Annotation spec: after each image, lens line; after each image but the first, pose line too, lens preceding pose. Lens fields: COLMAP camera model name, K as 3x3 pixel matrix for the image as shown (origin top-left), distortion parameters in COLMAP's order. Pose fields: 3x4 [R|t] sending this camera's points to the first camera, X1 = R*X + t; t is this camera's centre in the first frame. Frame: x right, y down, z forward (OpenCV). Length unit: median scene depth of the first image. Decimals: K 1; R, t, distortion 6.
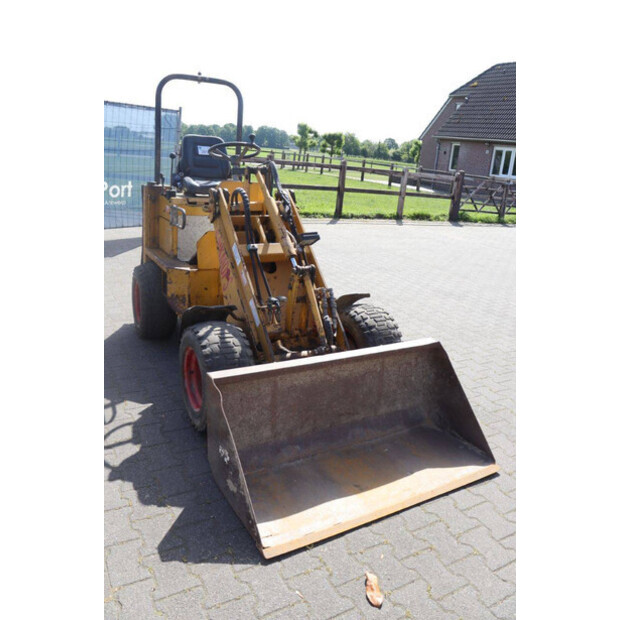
lens RADIAL K [[508.2, 0, 309.5], [0, 508.2, 308.5], [0, 0, 1]] dist [-0.152708, 0.103035]
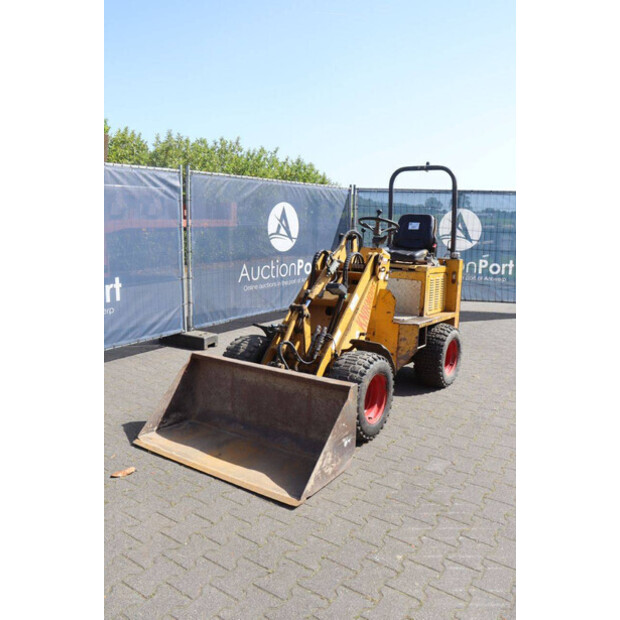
lens RADIAL K [[508.2, 0, 310.2], [0, 508.2, 309.4], [0, 0, 1]] dist [-0.152708, 0.103035]
pose [[0.440687, 0.082468, -0.893865, 1.167897], [-0.242434, 0.969702, -0.030058, -0.038163], [0.864304, 0.229949, 0.447328, 0.432106]]
